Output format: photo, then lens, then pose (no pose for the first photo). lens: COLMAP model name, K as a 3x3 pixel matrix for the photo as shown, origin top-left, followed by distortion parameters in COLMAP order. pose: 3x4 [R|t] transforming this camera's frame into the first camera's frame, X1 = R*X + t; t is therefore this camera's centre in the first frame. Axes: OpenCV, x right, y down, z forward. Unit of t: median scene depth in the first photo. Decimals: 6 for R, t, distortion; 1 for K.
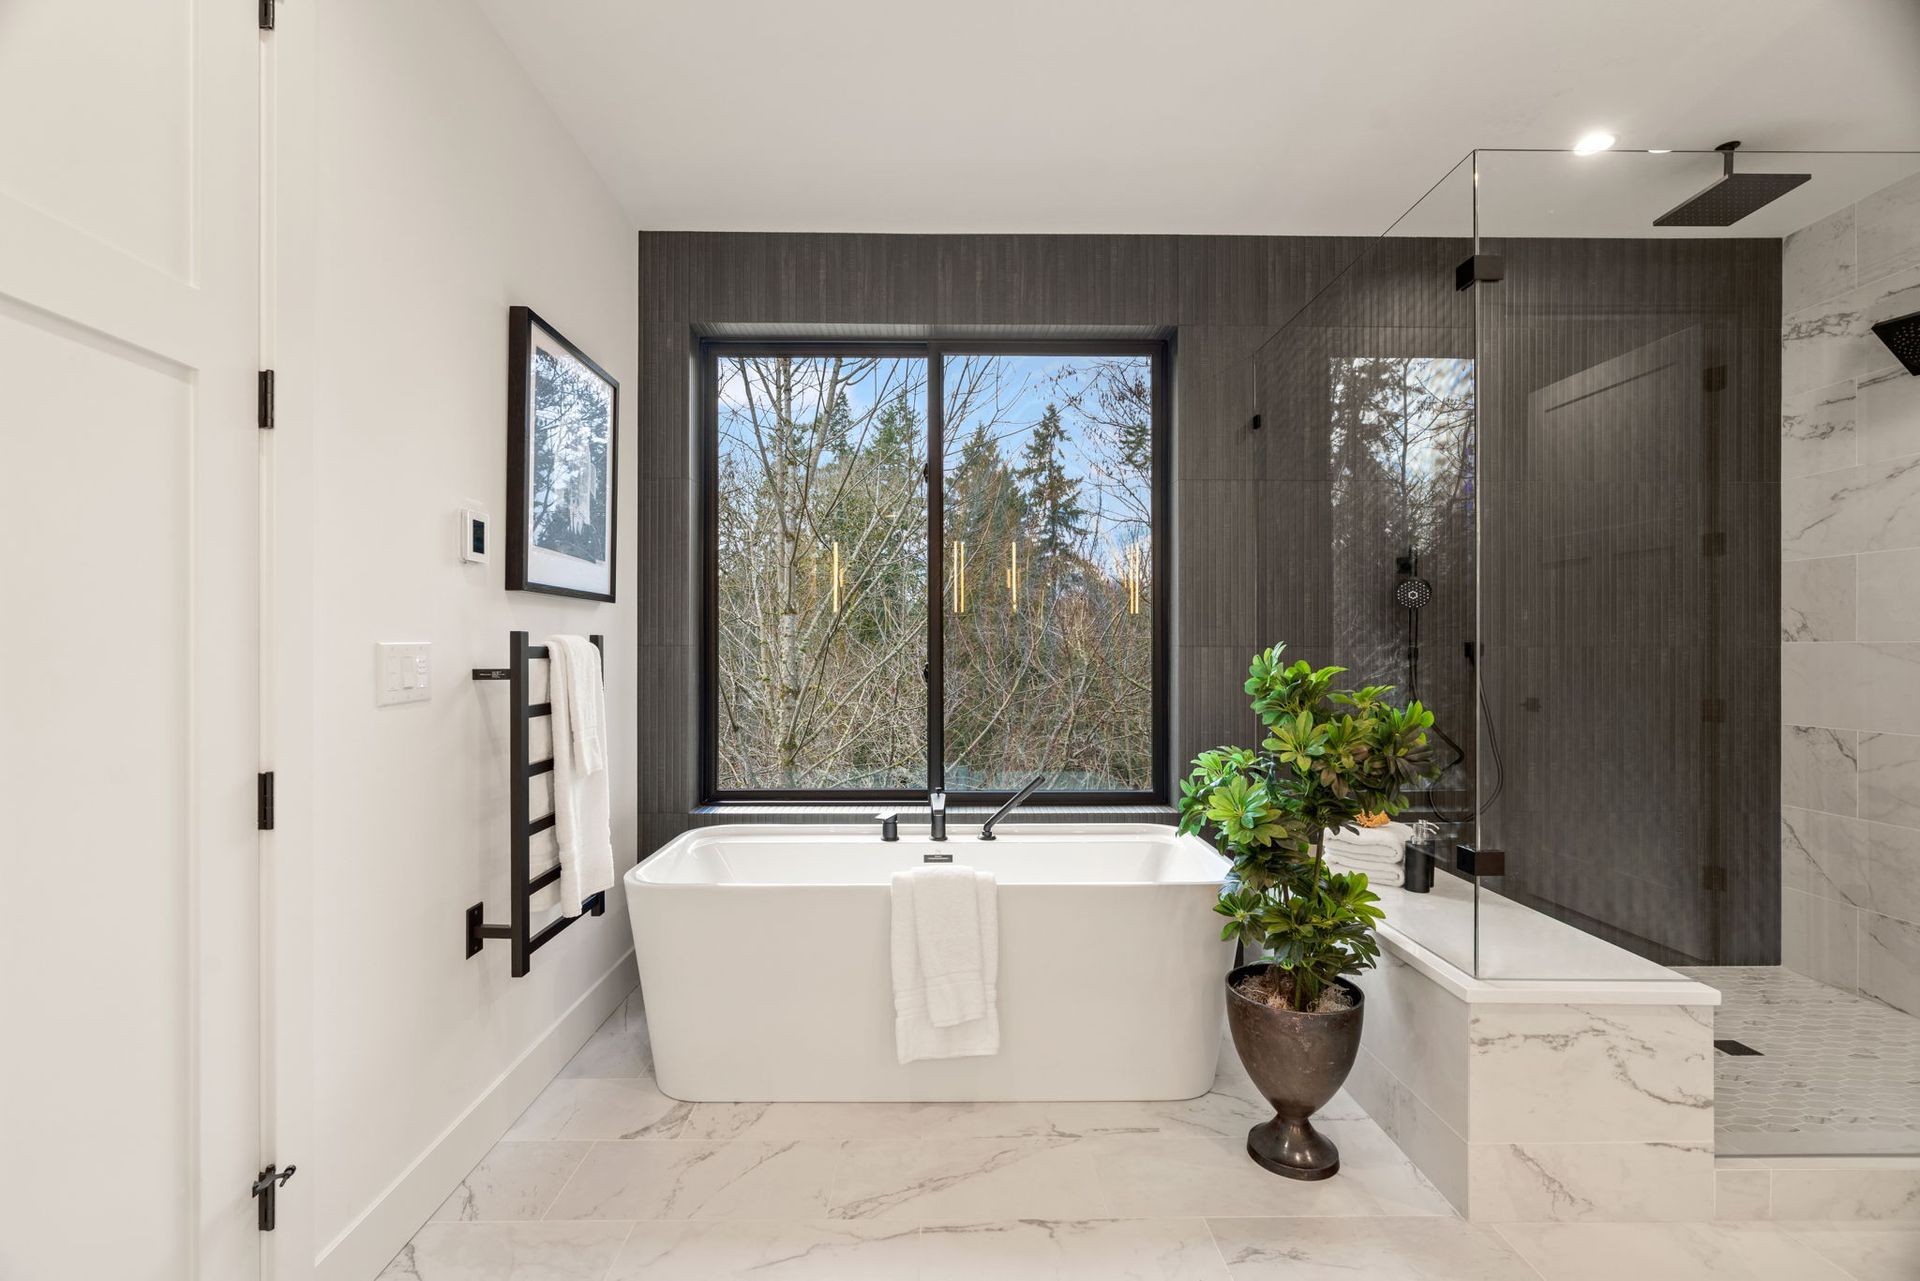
lens RADIAL K [[855.8, 0, 834.5], [0, 855.8, 641.6], [0, 0, 1]] dist [-0.004836, 0.002151]
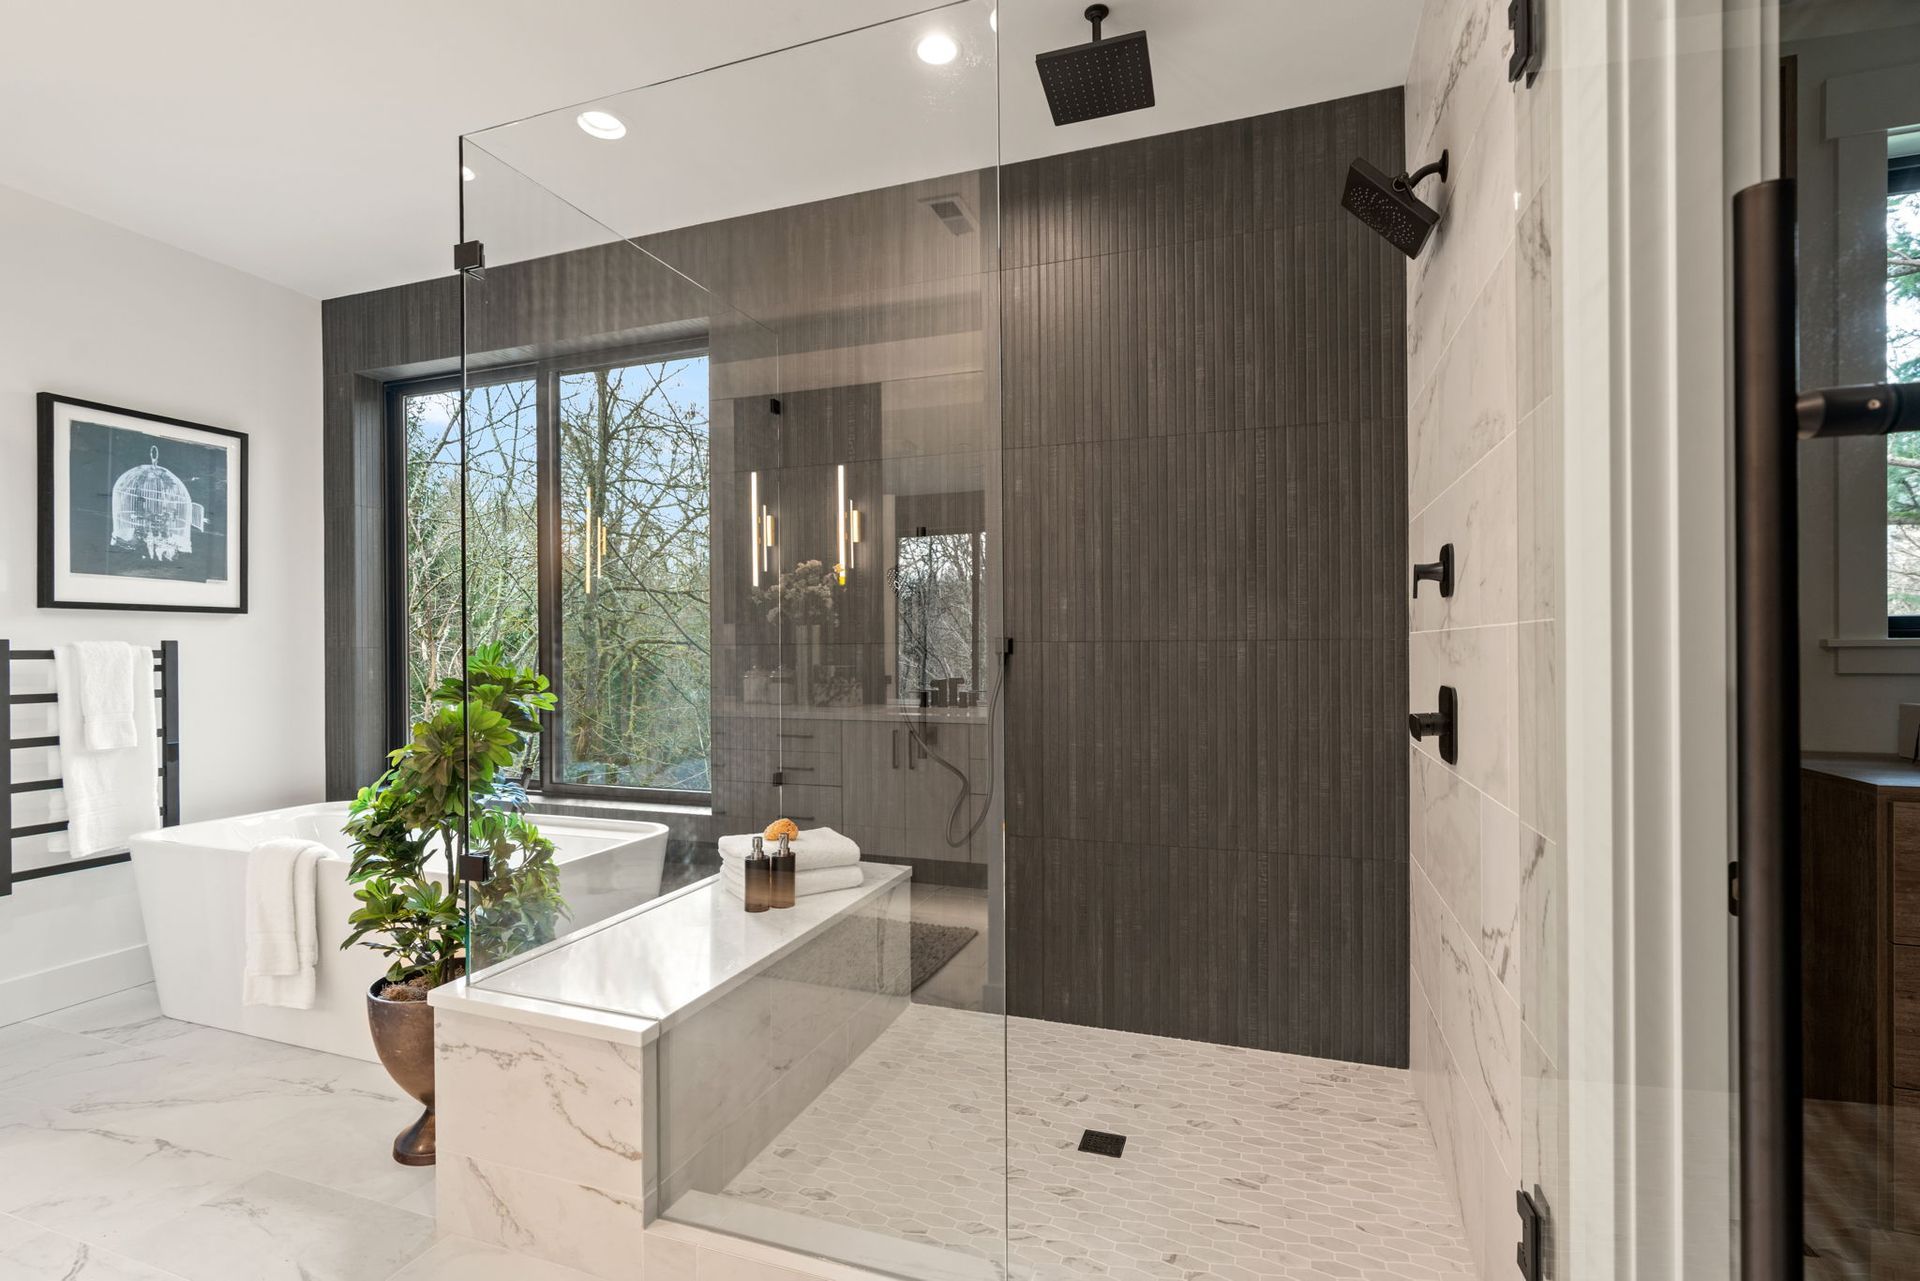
lens RADIAL K [[855.8, 0, 945.1], [0, 855.8, 648.0], [0, 0, 1]] dist [-0.004836, 0.002151]
pose [[0.940678, -0.007049, -0.339227, 1.411619], [0.010198, 0.999920, 0.007500, 0.007119], [0.339146, -0.010514, 0.940675, 0.238578]]
